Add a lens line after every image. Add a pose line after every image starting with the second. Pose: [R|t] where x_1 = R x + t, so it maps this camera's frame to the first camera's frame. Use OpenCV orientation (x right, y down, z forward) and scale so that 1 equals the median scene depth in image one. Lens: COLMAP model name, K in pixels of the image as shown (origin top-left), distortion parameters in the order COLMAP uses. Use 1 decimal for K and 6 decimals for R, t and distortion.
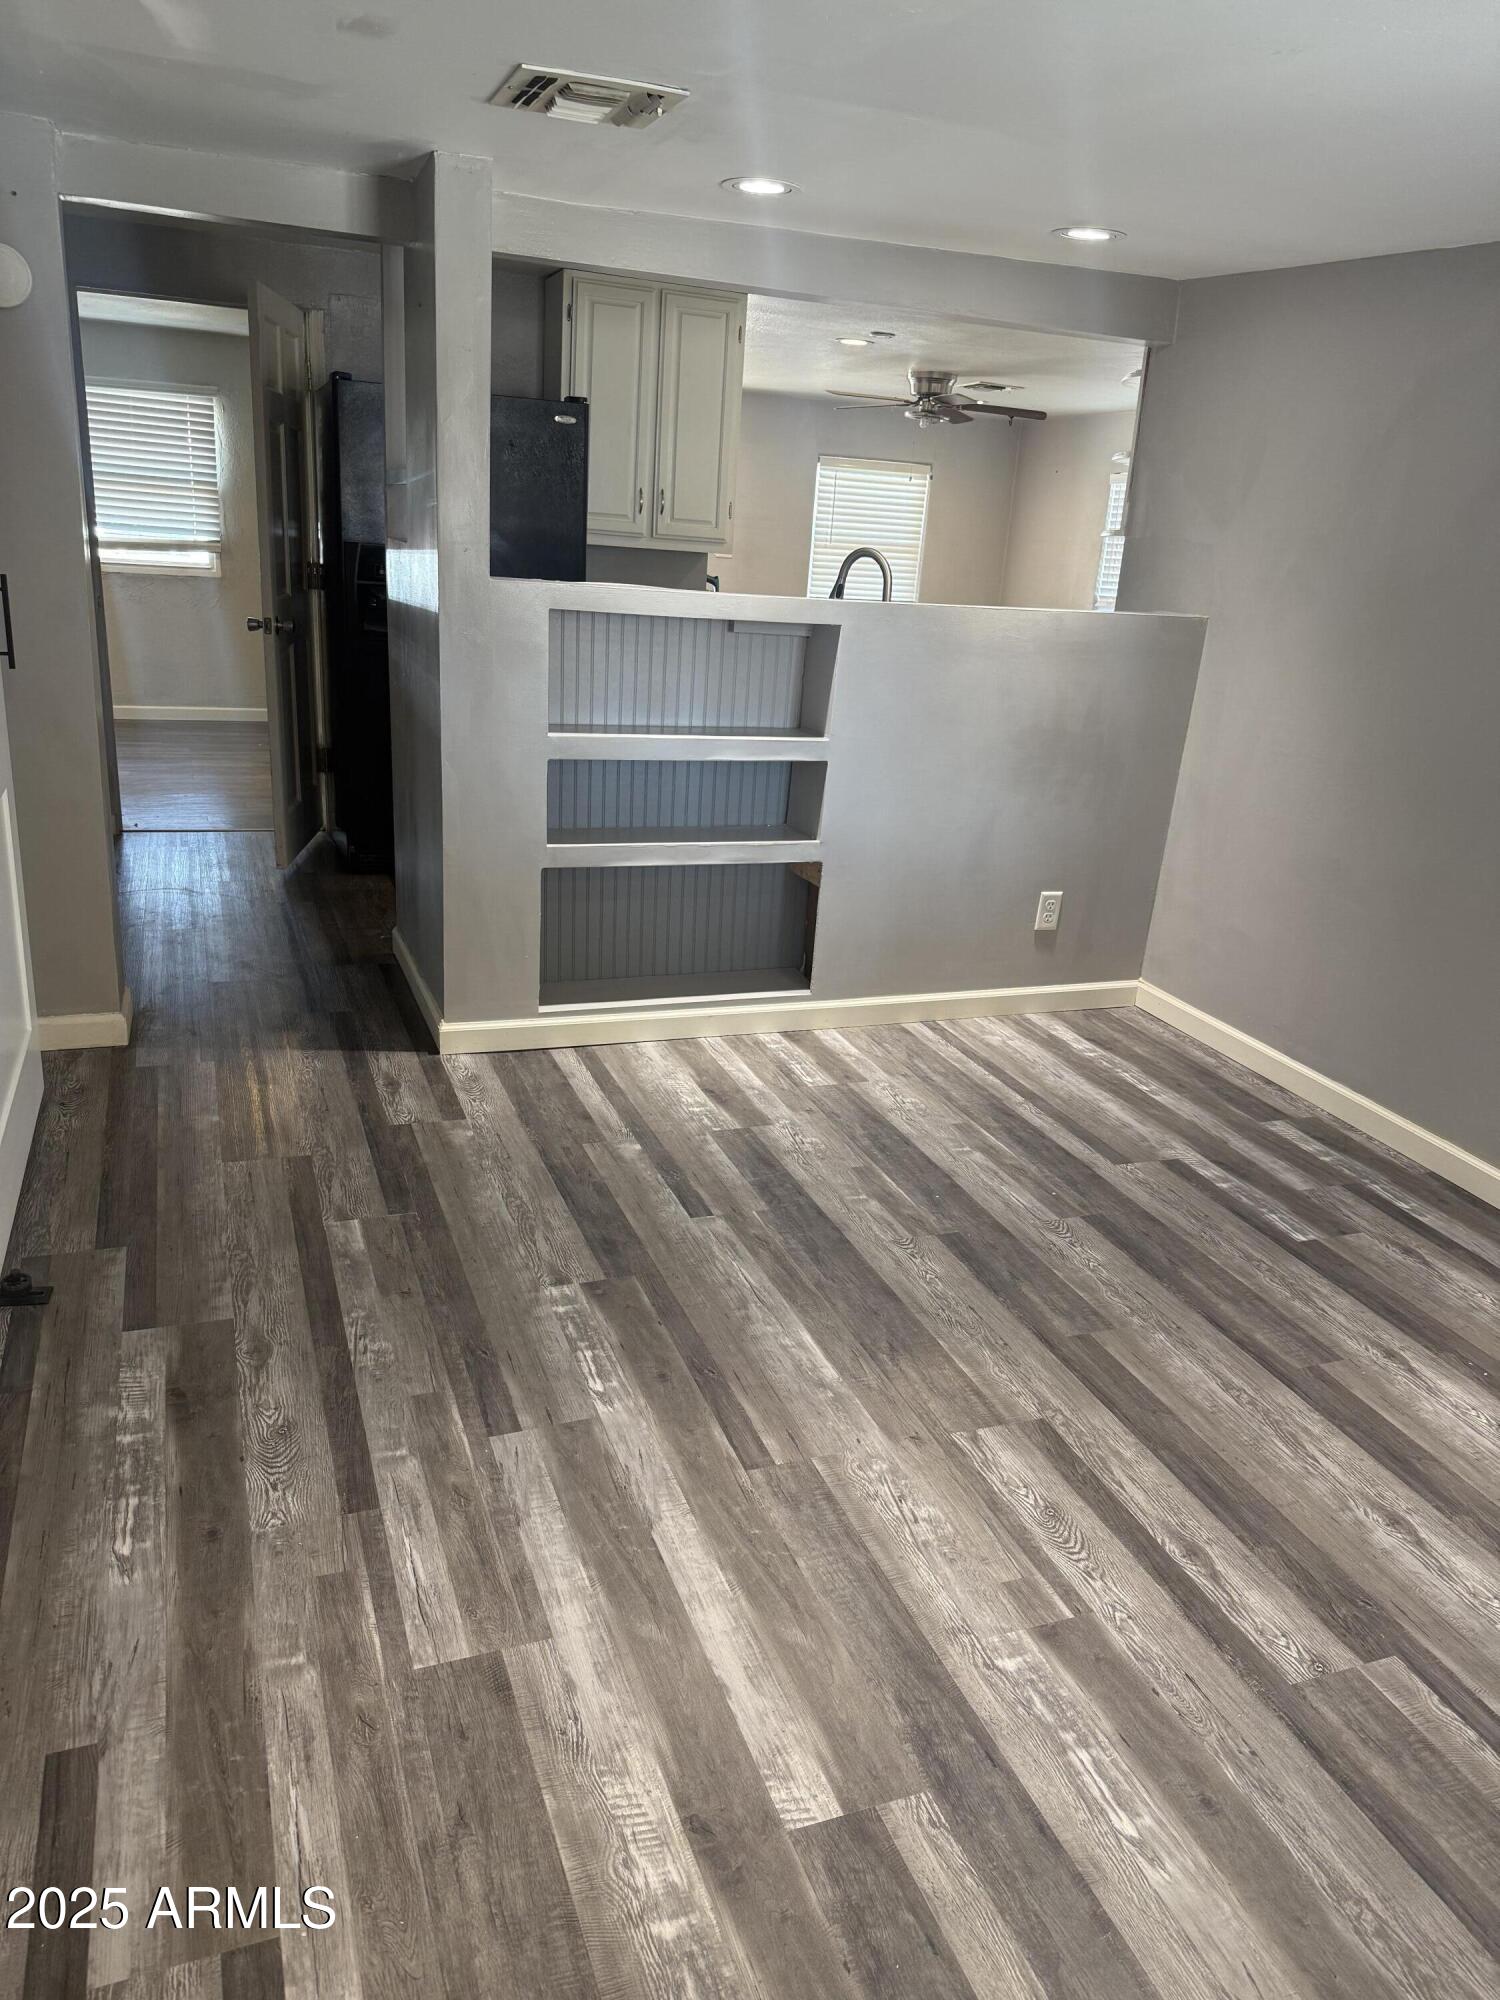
lens RADIAL K [[1408.9, 0, 749.1], [0, 1408.9, 1017.8], [0, 0, 1]] dist [0.012286, -0.017759]
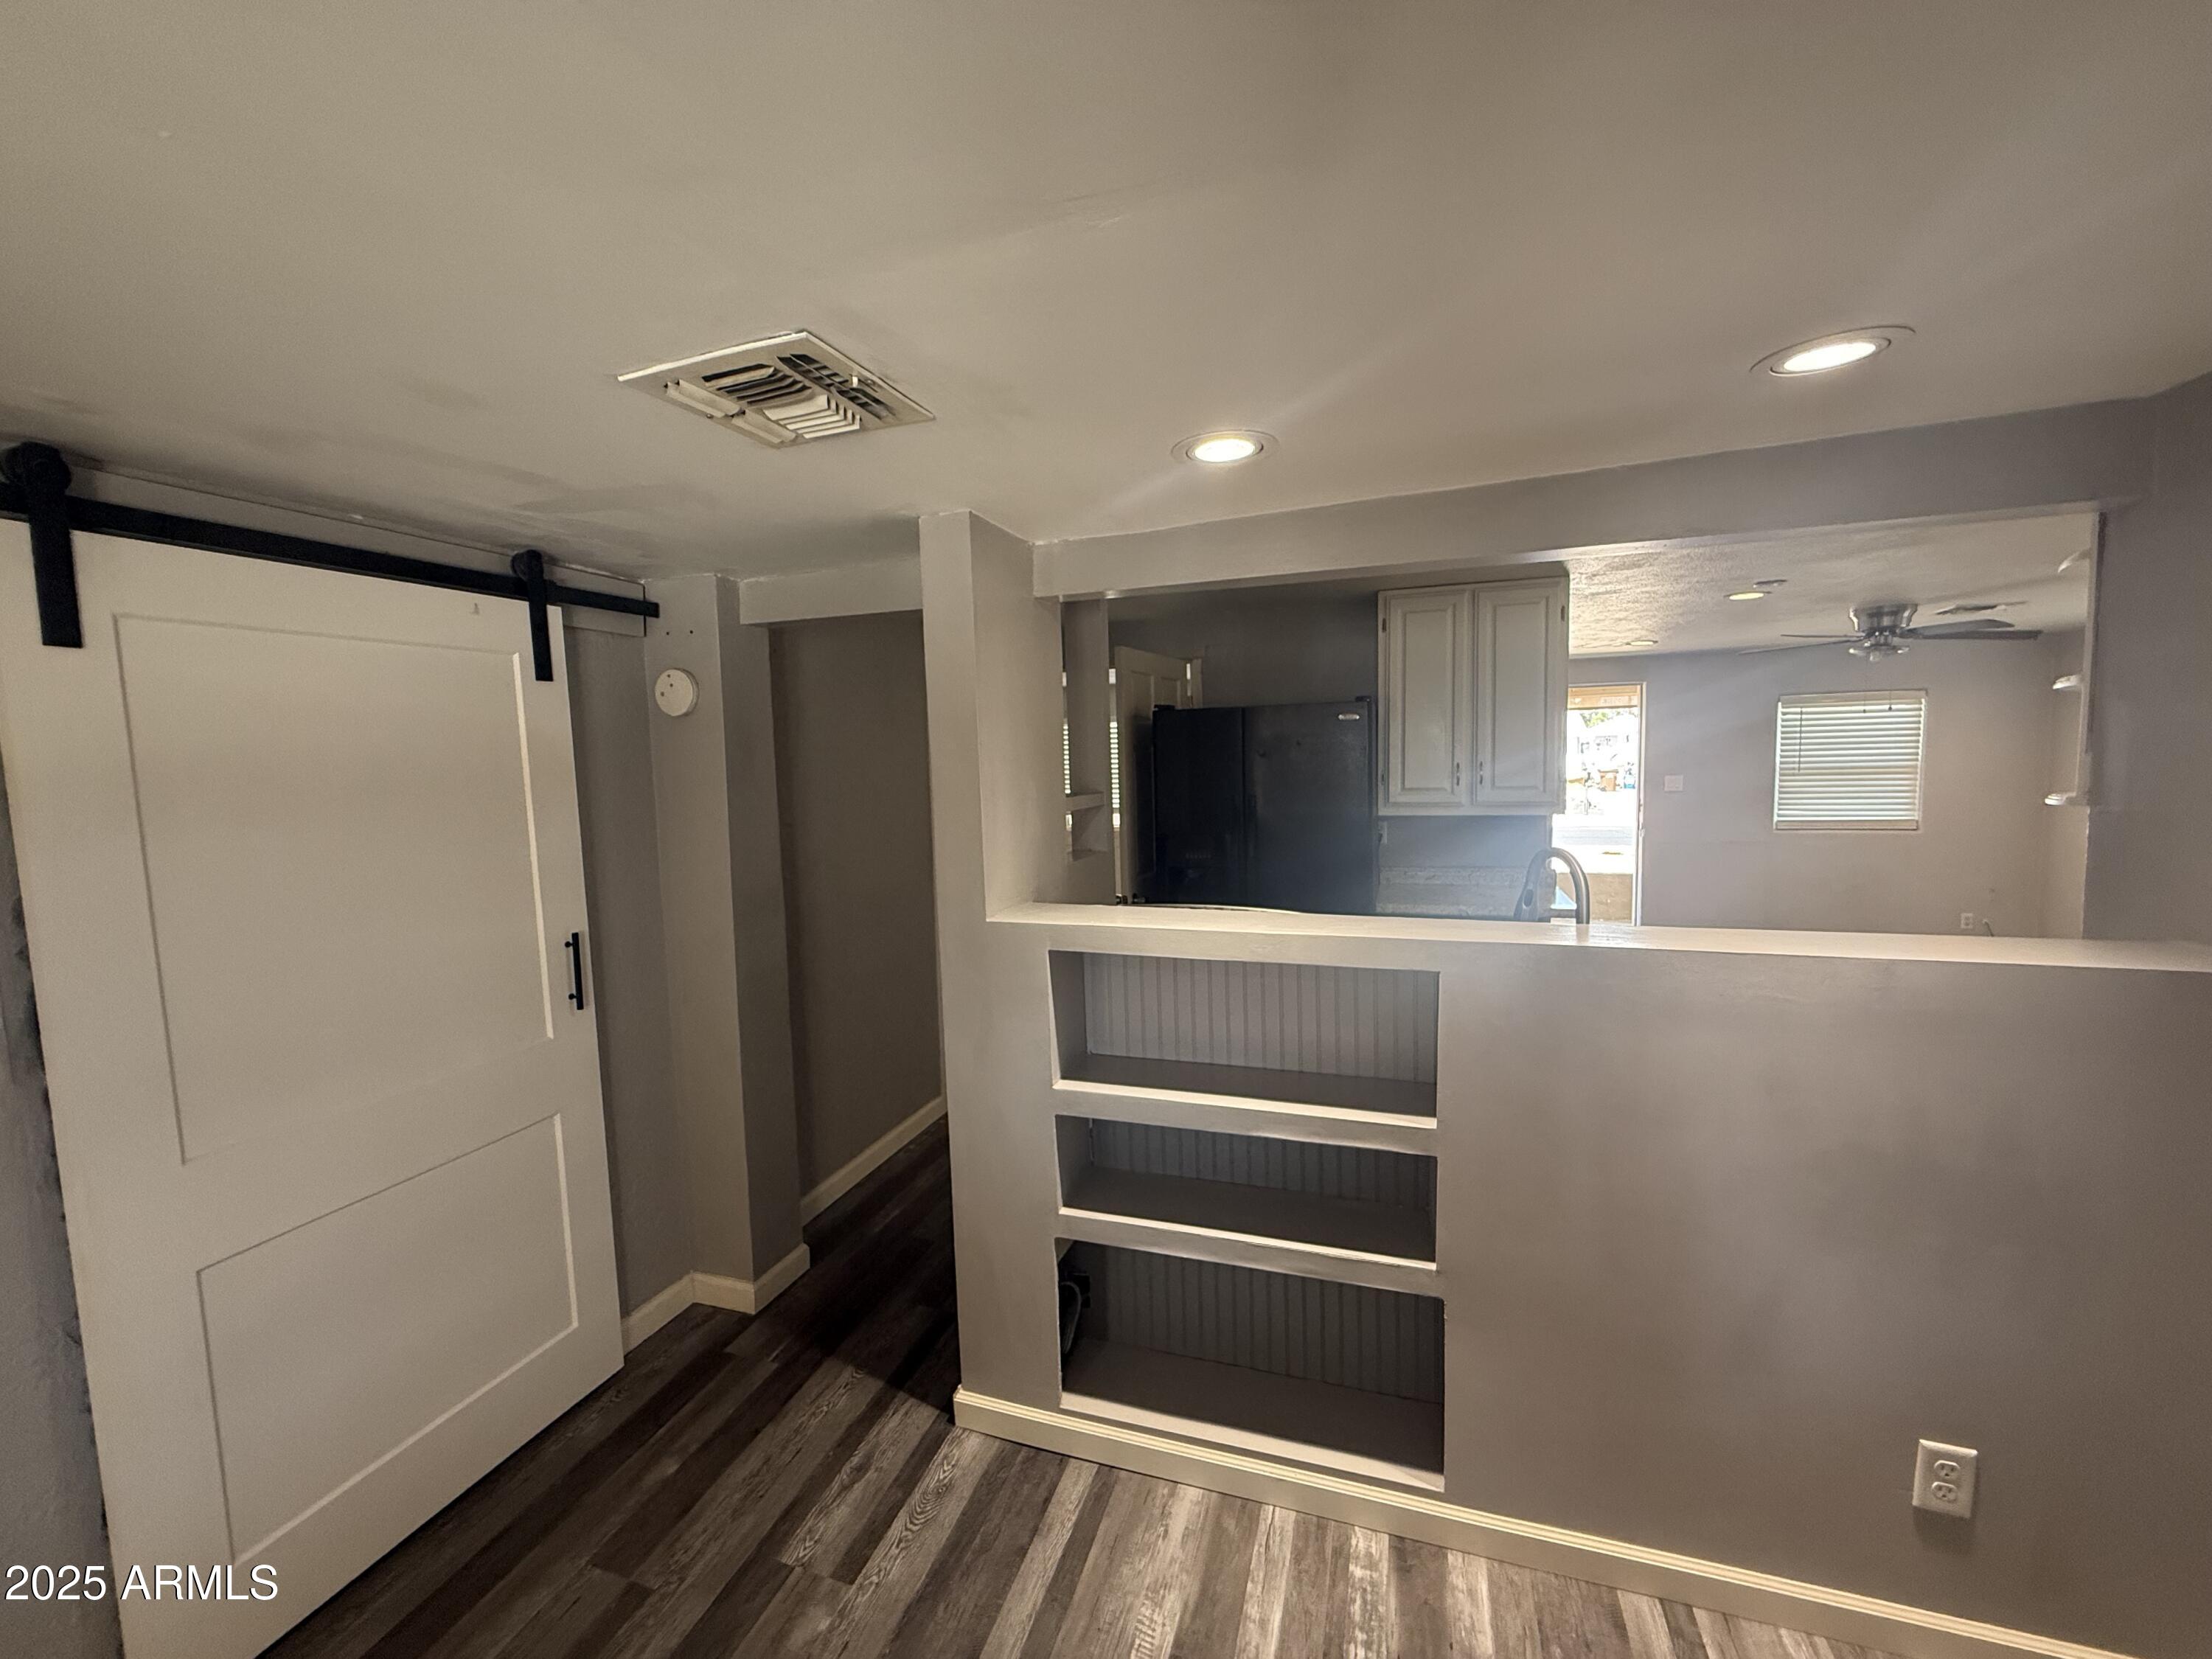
lens RADIAL K [[881.3, 0, 1099.2], [0, 881.3, 824.7], [0, 0, 1]] dist [0.000629, -0.000038]
pose [[0.763536, -0.038963, -0.644588, 0.287565], [-0.136792, 0.965767, -0.220412, -0.297609], [0.631110, 0.256468, 0.732068, 0.717891]]
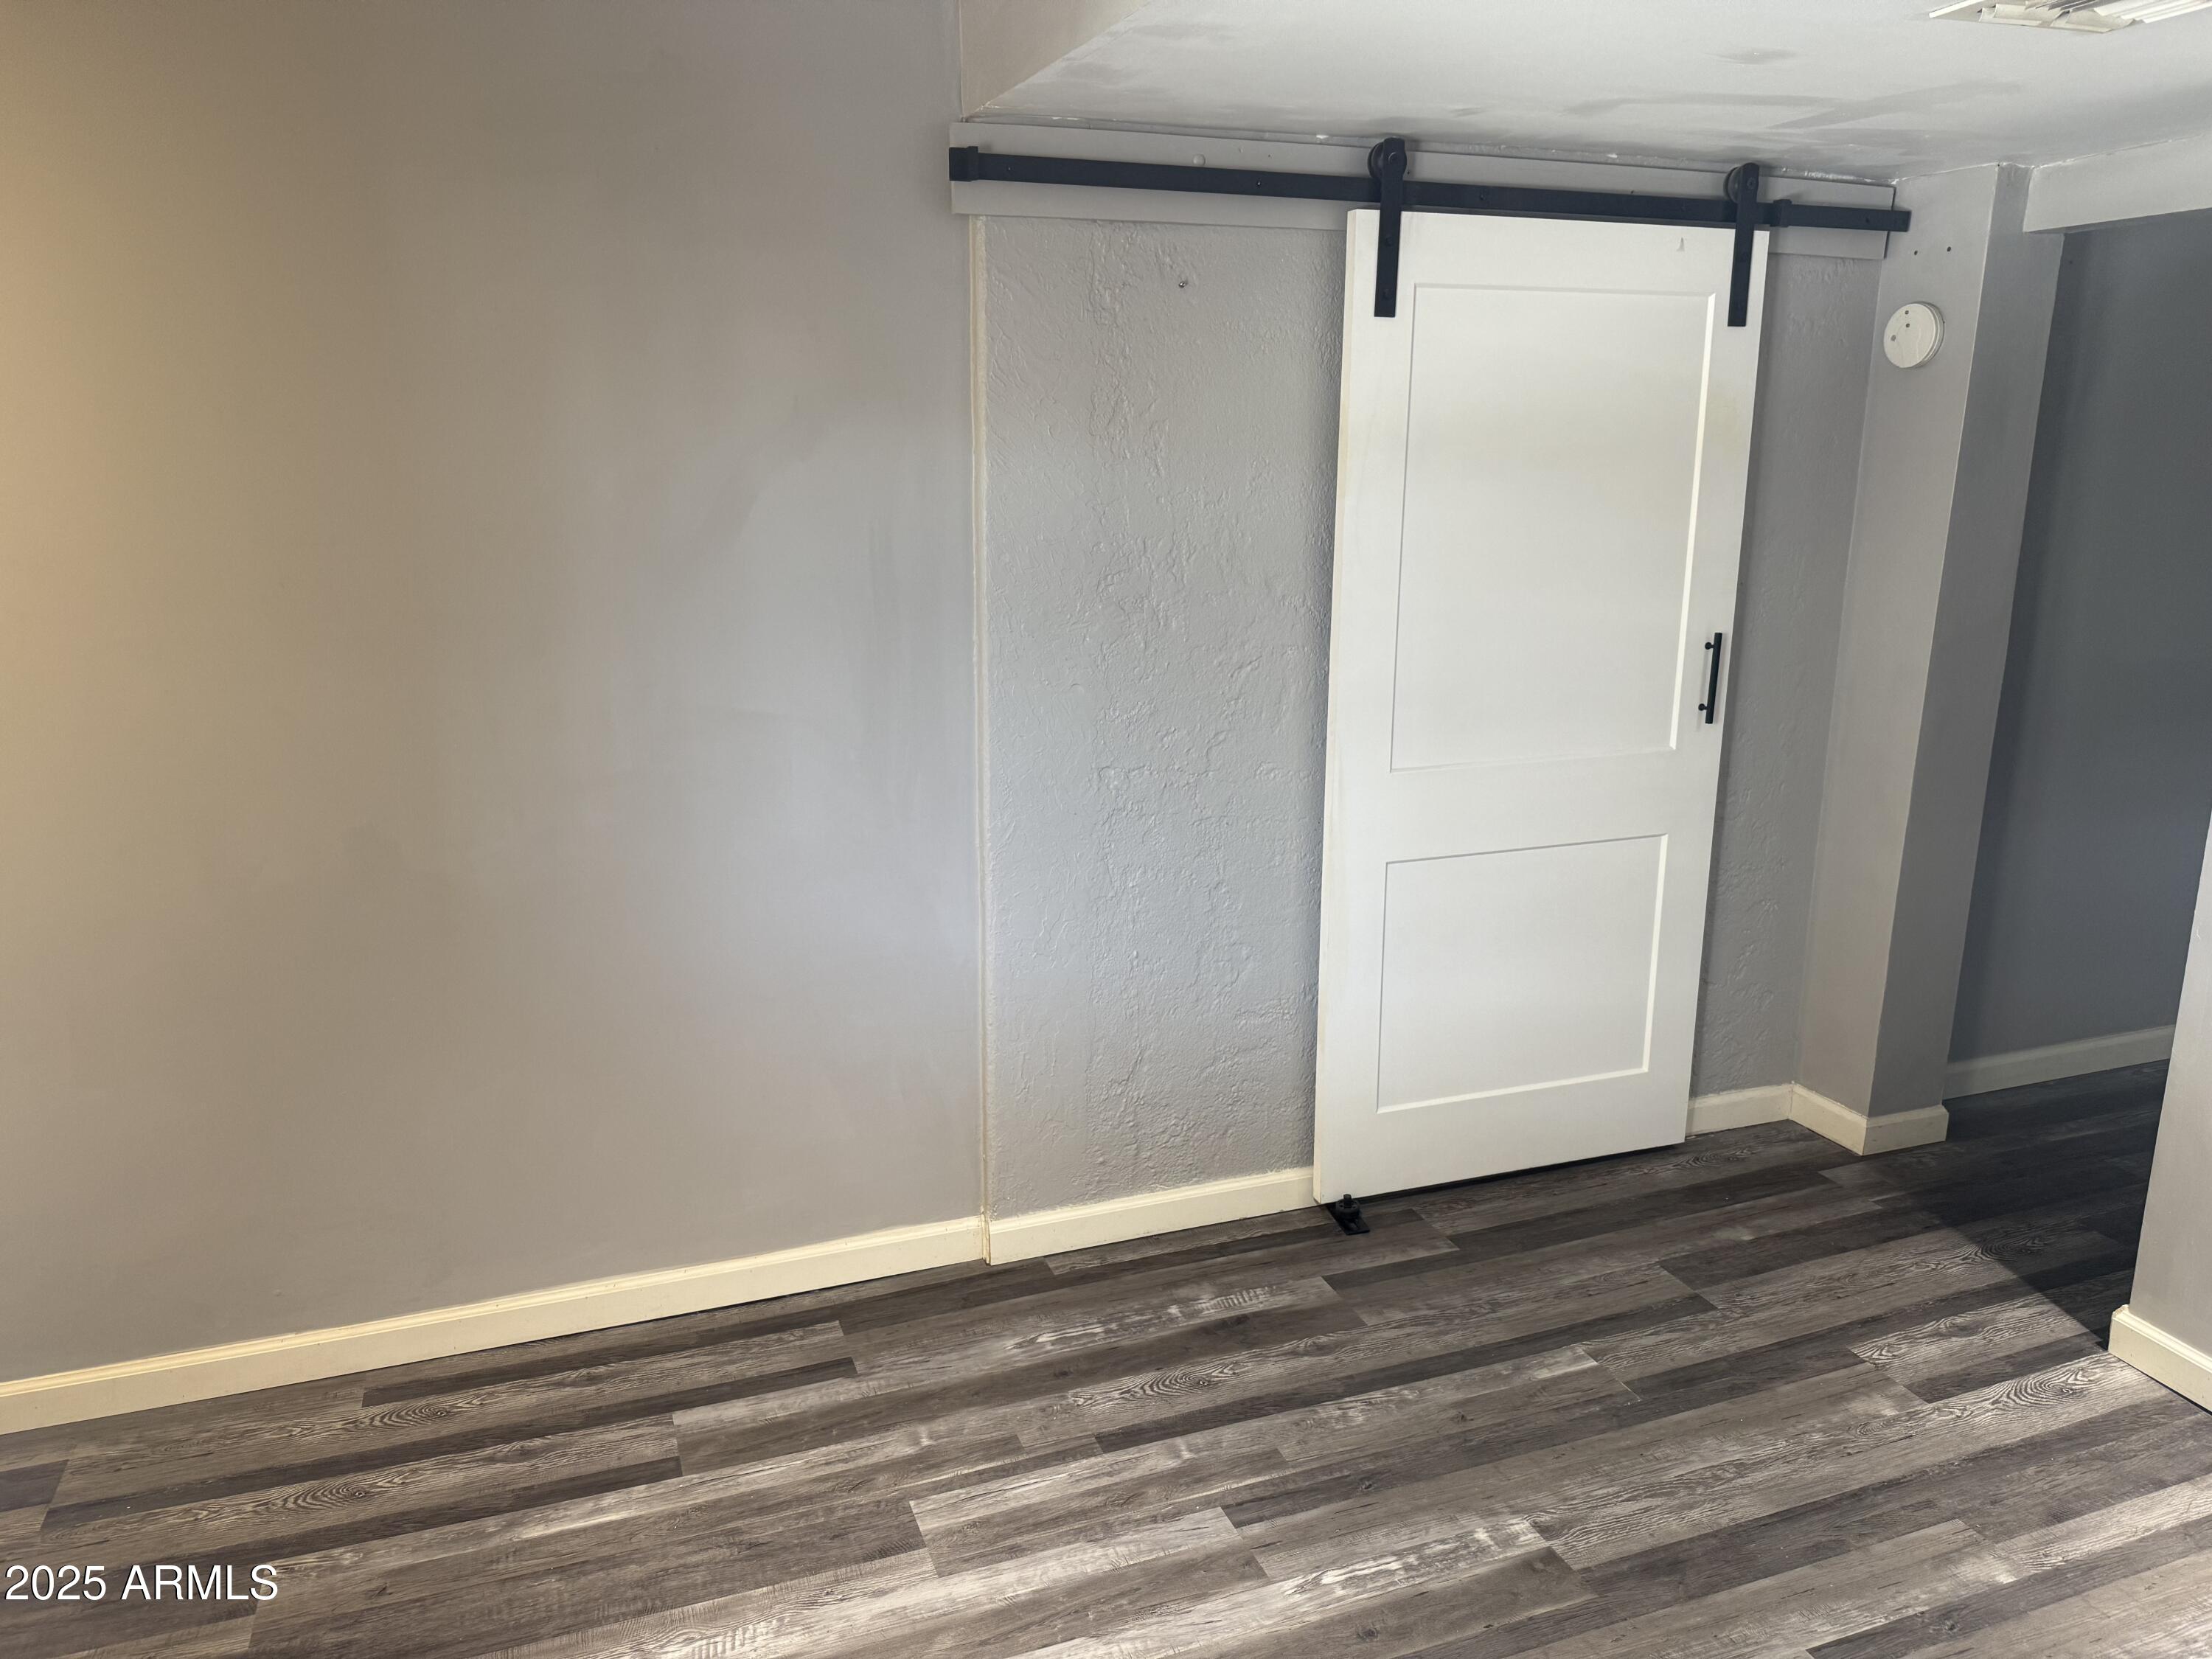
lens RADIAL K [[1558.3, 0, 1090.7], [0, 1558.3, 833.9], [0, 0, 1]] dist [0.012286, -0.017759]
pose [[-0.016612, 0.177073, -0.984057, 0.607965], [-0.332113, 0.927337, 0.172473, -0.217908], [0.943093, 0.329684, 0.043403, 0.564612]]
